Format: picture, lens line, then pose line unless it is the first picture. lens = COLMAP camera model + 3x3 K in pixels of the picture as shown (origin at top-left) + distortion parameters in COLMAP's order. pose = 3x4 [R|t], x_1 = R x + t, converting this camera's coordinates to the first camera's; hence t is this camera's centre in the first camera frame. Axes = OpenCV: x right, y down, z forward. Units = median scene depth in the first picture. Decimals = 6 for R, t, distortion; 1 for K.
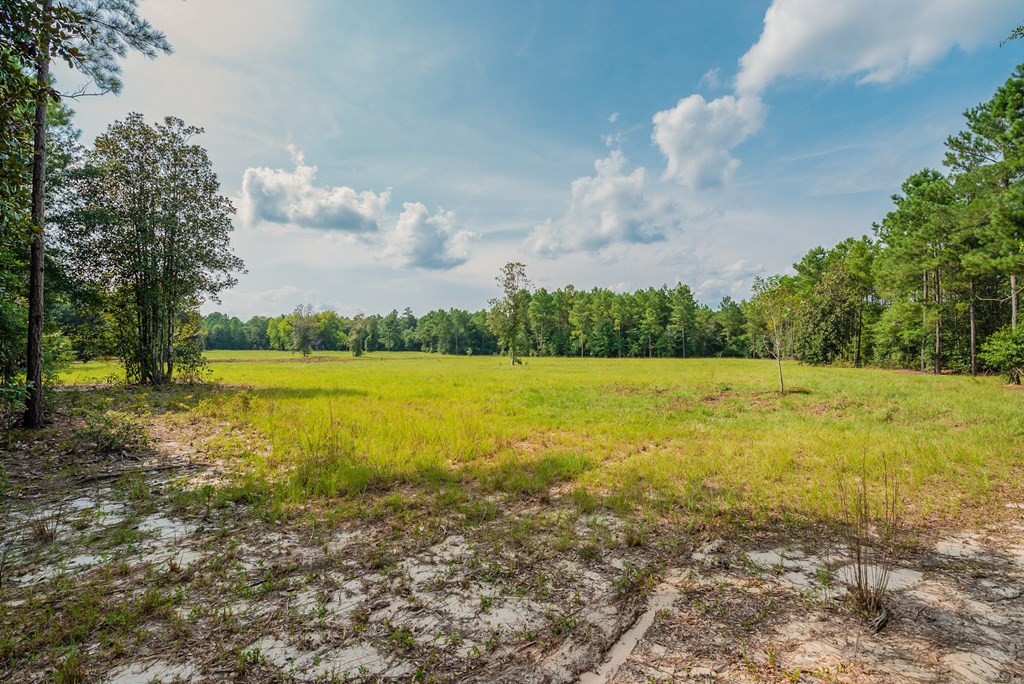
lens RADIAL K [[475.3, 0, 510.8], [0, 475.3, 354.2], [0, 0, 1]] dist [-0.000094, -0.000281]
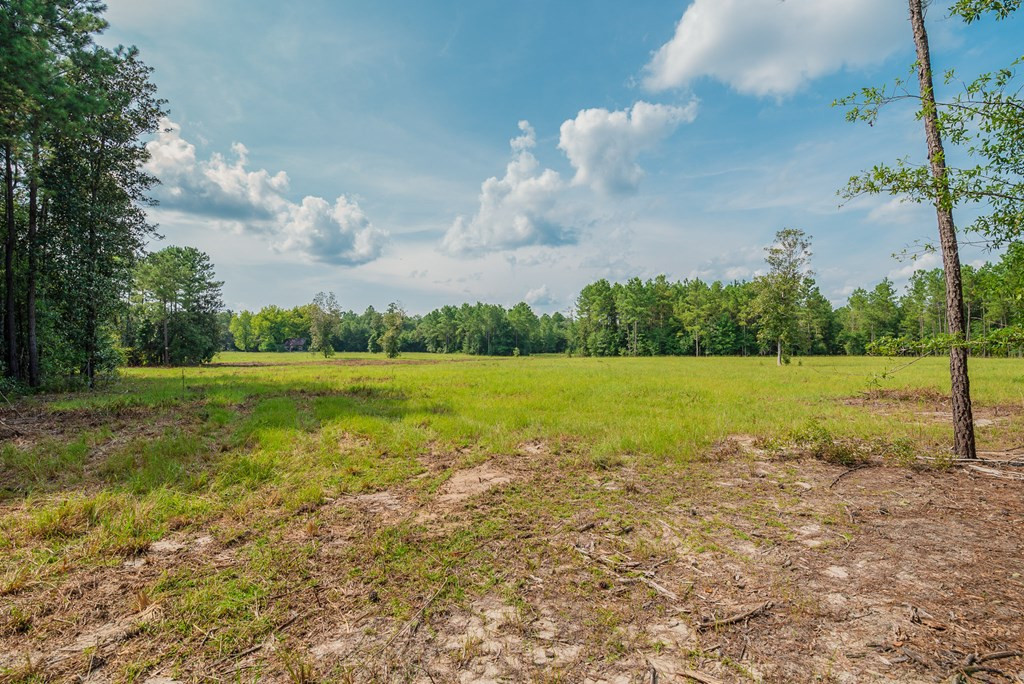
lens RADIAL K [[475.3, 0, 510.8], [0, 475.3, 354.2], [0, 0, 1]] dist [-0.000094, -0.000281]
pose [[0.975594, -0.008048, 0.219436, -0.236456], [0.008696, 0.999960, -0.001984, 0.000636], [-0.219411, 0.003844, 0.975625, 0.127008]]
